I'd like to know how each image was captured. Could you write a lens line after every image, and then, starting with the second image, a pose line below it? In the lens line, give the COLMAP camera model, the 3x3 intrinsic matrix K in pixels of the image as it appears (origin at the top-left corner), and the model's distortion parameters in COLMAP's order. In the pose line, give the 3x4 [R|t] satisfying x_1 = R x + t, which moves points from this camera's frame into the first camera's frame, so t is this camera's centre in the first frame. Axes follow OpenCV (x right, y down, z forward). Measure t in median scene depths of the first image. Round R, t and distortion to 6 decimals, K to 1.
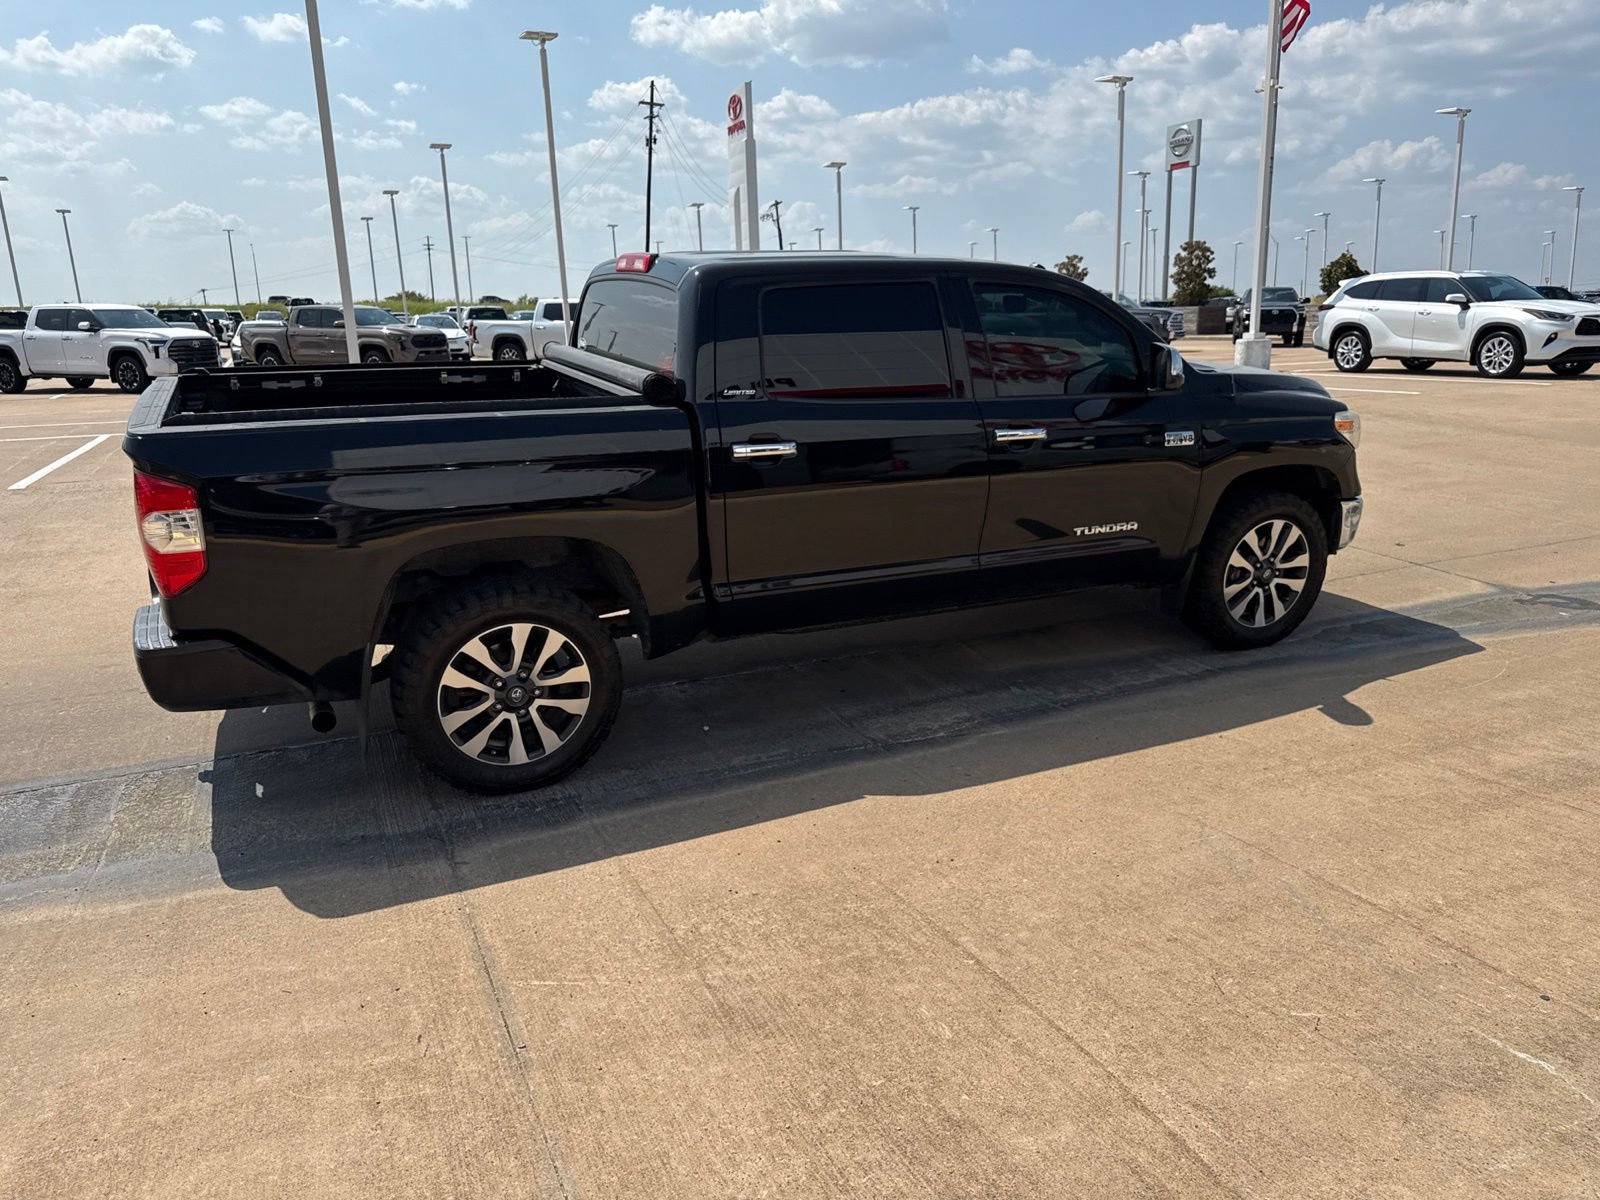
lens RADIAL K [[1142.0, 0, 794.7], [0, 1142.0, 604.5], [0, 0, 1]] dist [0.009707, -0.012282]
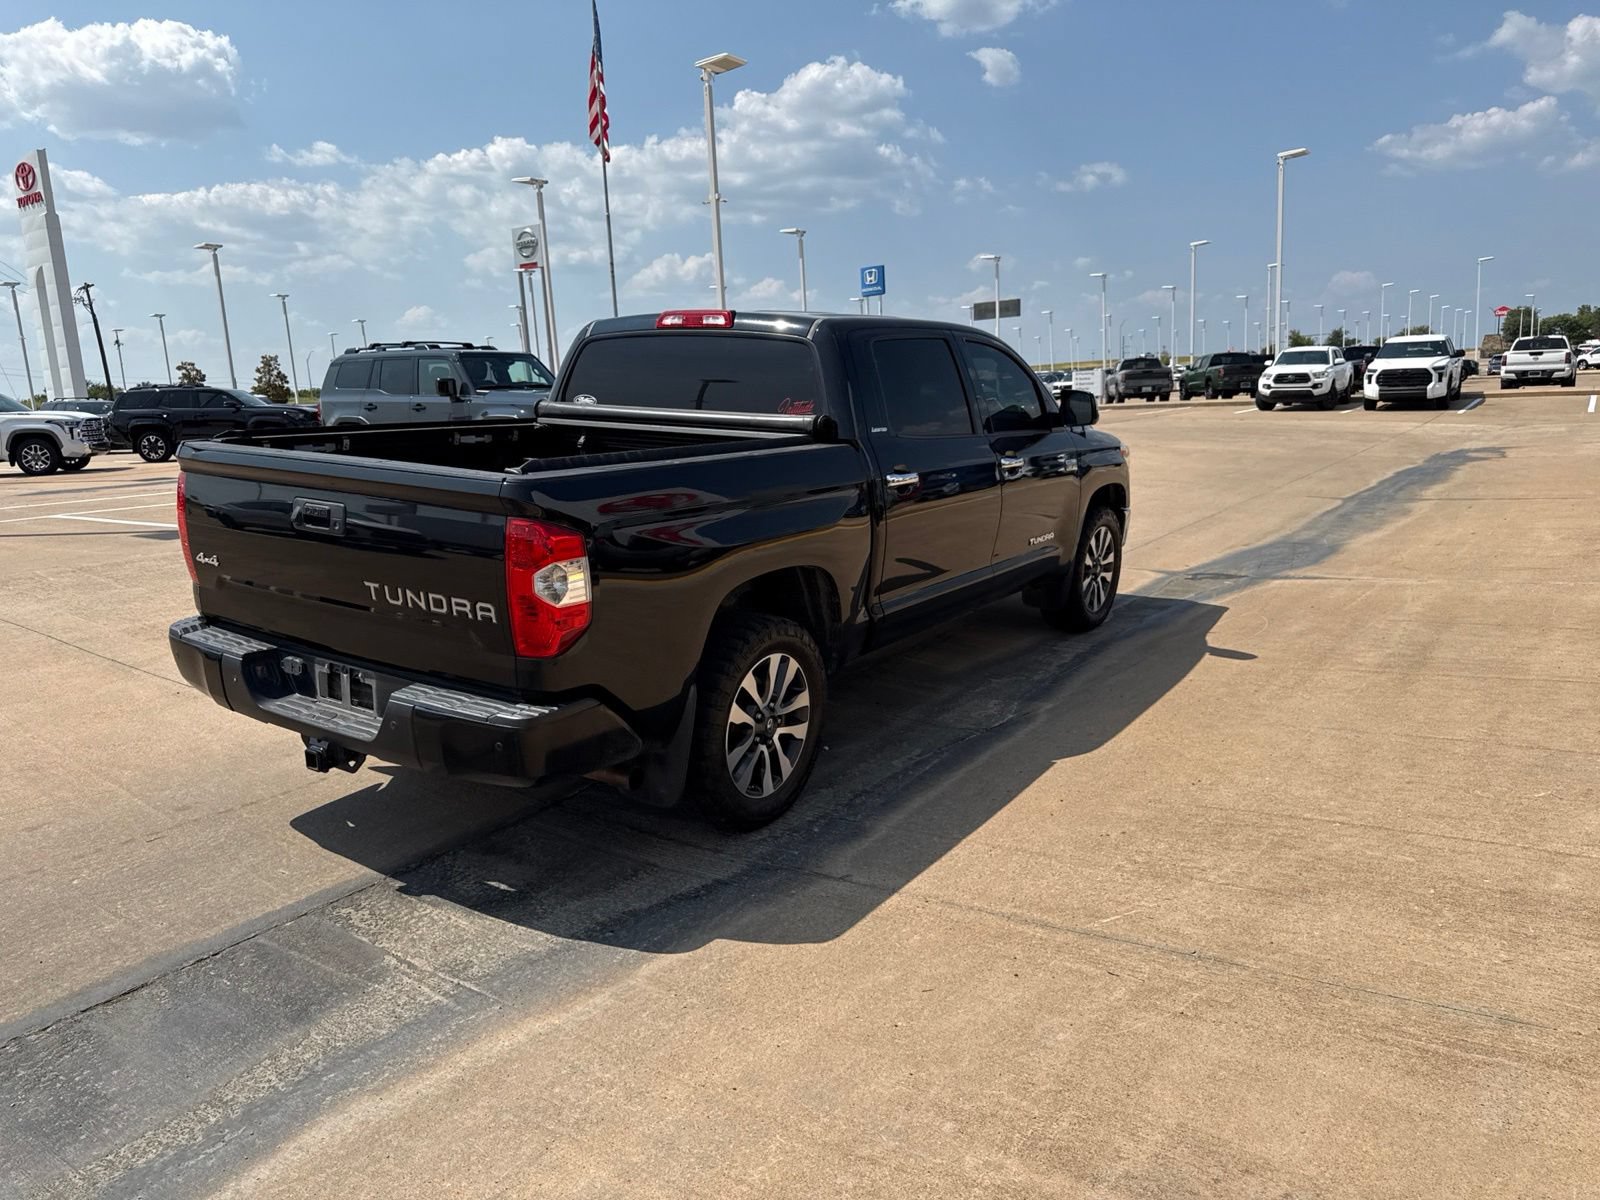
lens RADIAL K [[1142.0, 0, 794.7], [0, 1142.0, 604.5], [0, 0, 1]] dist [0.009707, -0.012282]
pose [[0.853124, -0.107338, 0.510547, -0.673083], [0.146503, 0.988519, -0.036979, 0.011954], [-0.500716, 0.106344, 0.859054, 0.097005]]
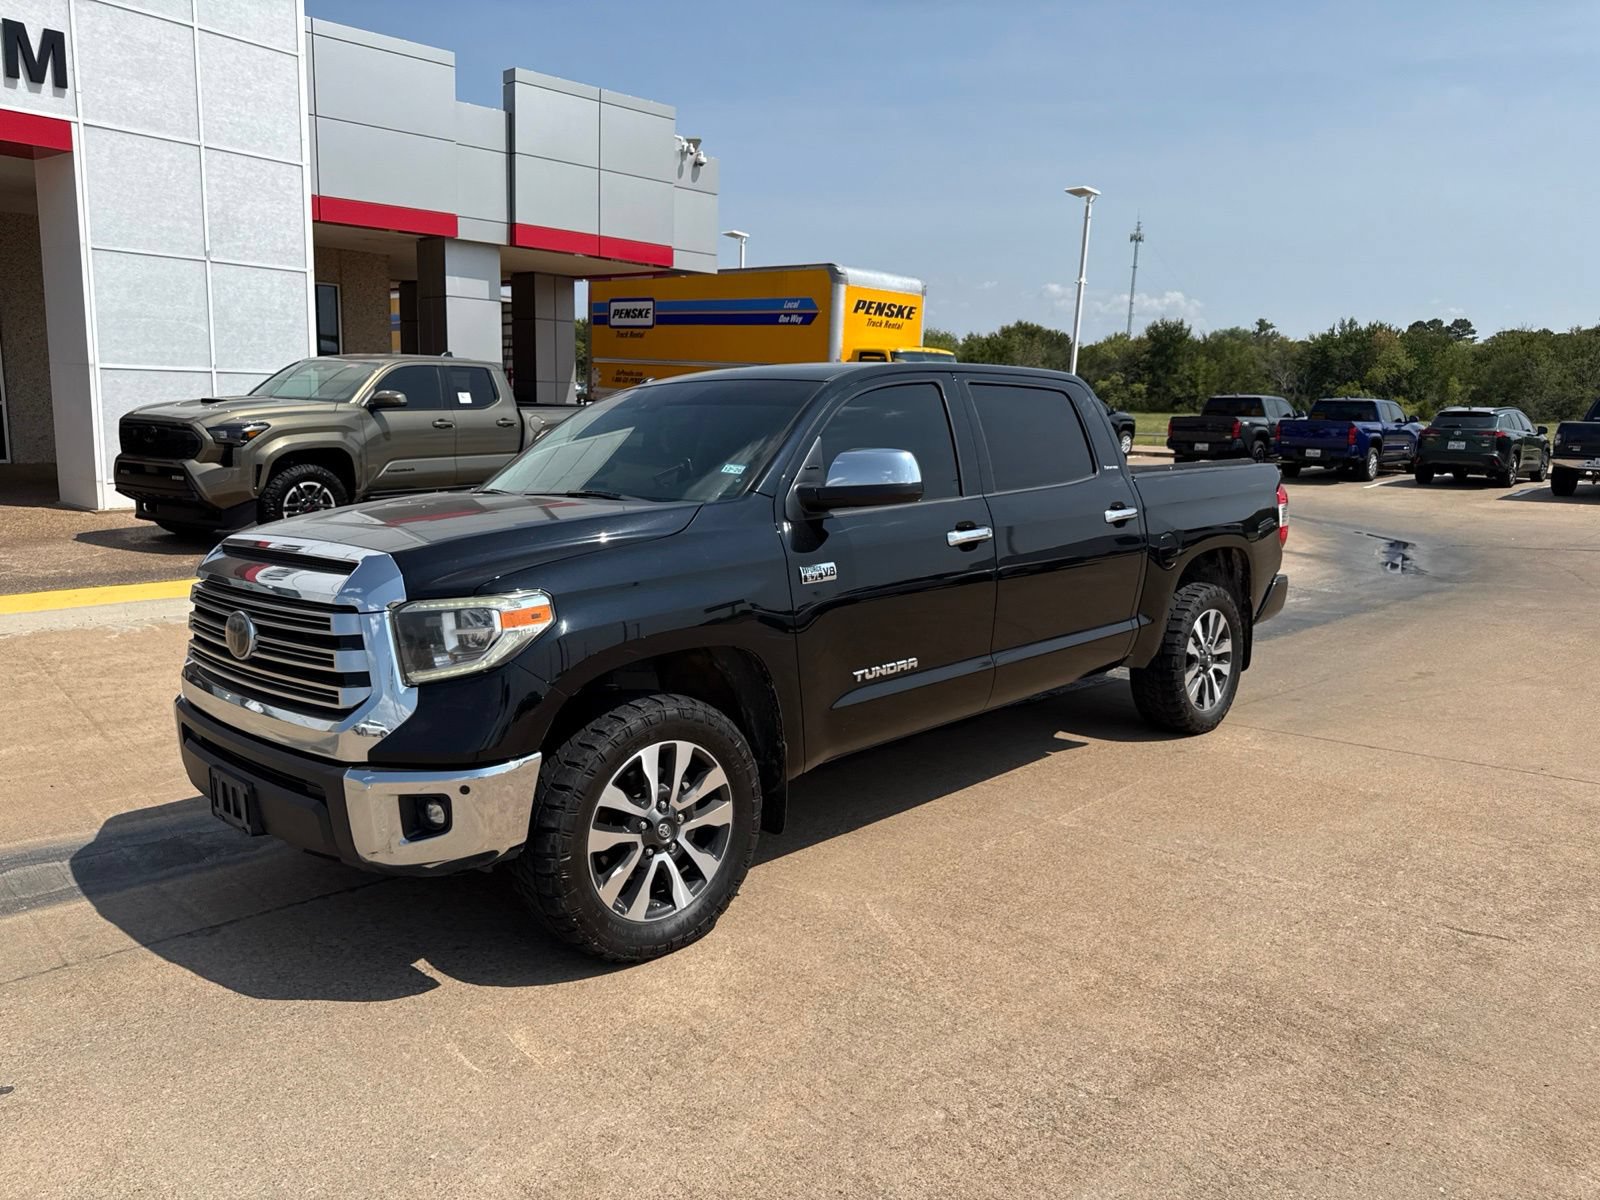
lens RADIAL K [[1140.3, 0, 795.7], [0, 1140.3, 600.3], [0, 0, 1]] dist [0.007465, -0.009368]
pose [[-0.939093, 0.058763, -0.338601, 0.500861], [-0.088775, 0.910352, 0.404202, -0.608900], [0.331999, 0.409642, -0.849688, 2.248185]]
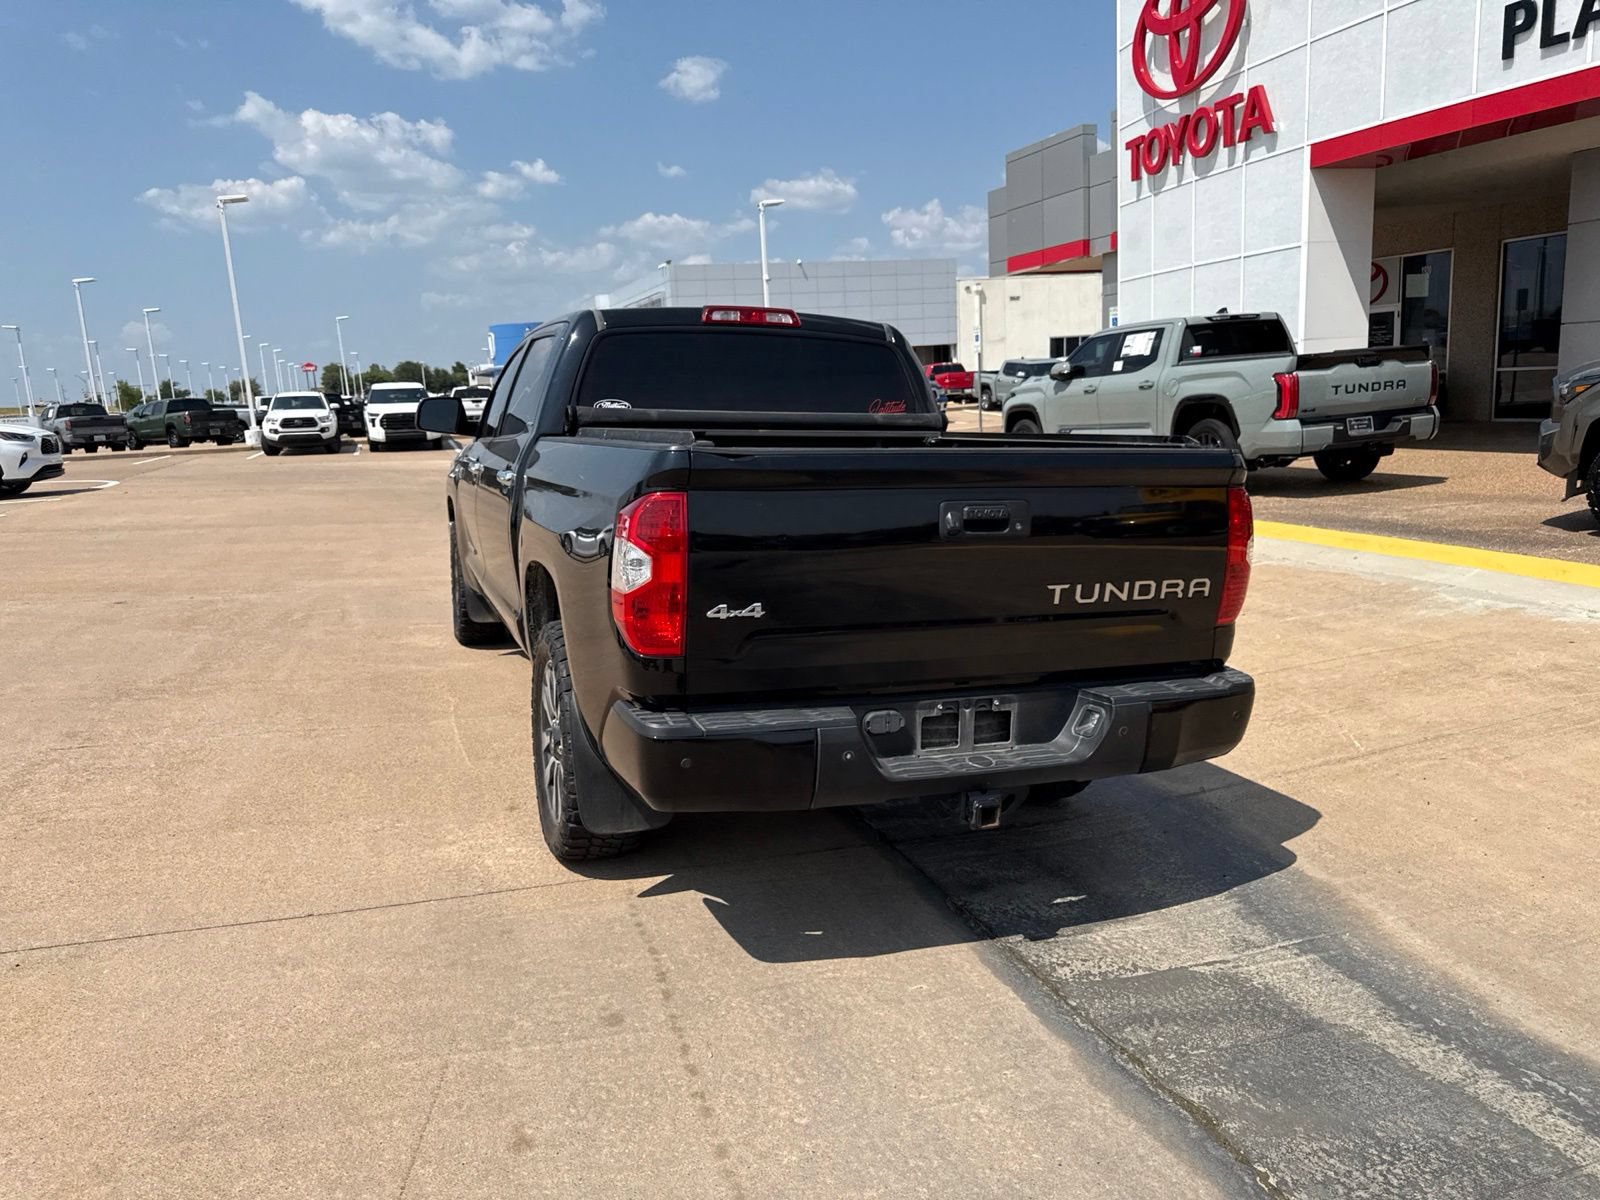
lens RADIAL K [[1141.9, 0, 796.0], [0, 1141.9, 602.0], [0, 0, 1]] dist [0.005763, -0.007150]
pose [[0.076934, -0.162757, 0.983662, -1.214050], [0.284458, 0.949164, 0.134801, -0.203407], [-0.955596, 0.269440, 0.119320, 0.990123]]
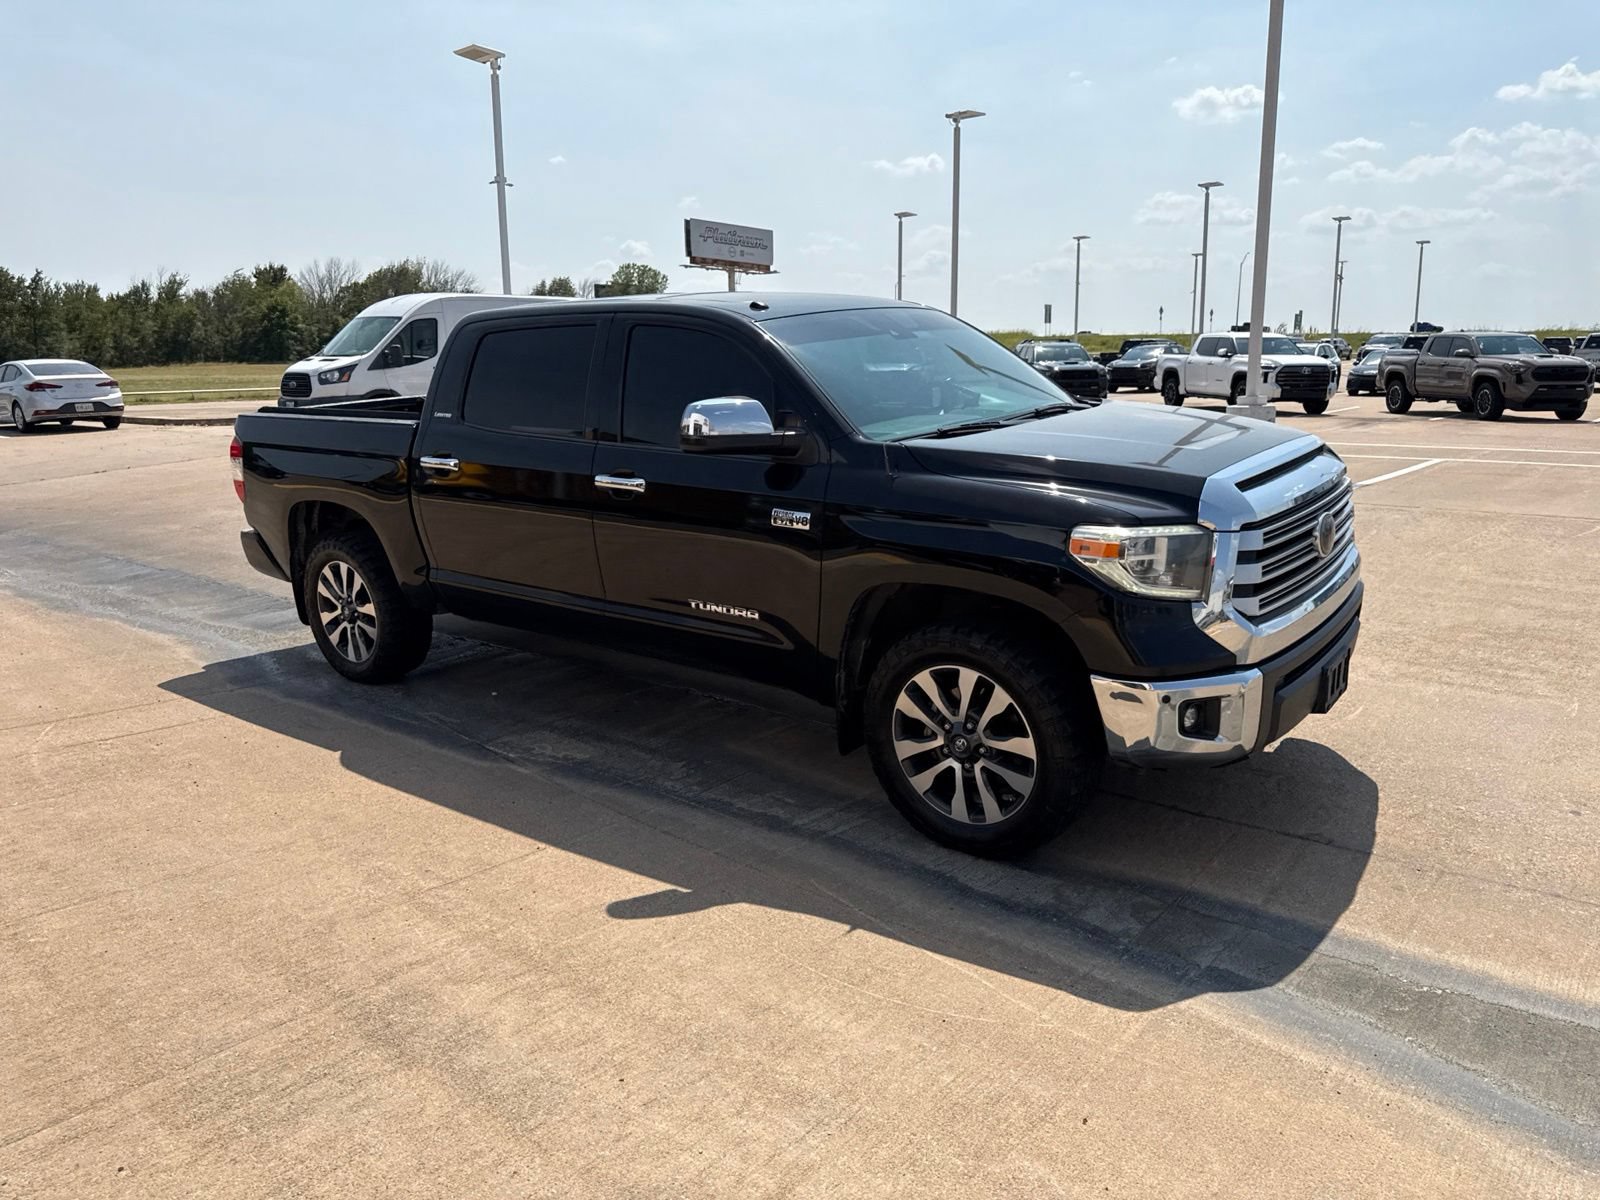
lens RADIAL K [[1145.2, 0, 795.8], [0, 1145.2, 582.9], [0, 0, 1]] dist [0.017511, -0.020078]
pose [[0.445844, 0.186081, -0.875555, 1.177275], [-0.220338, 0.970870, 0.094139, -0.201700], [0.867568, 0.150947, 0.473858, 0.734196]]
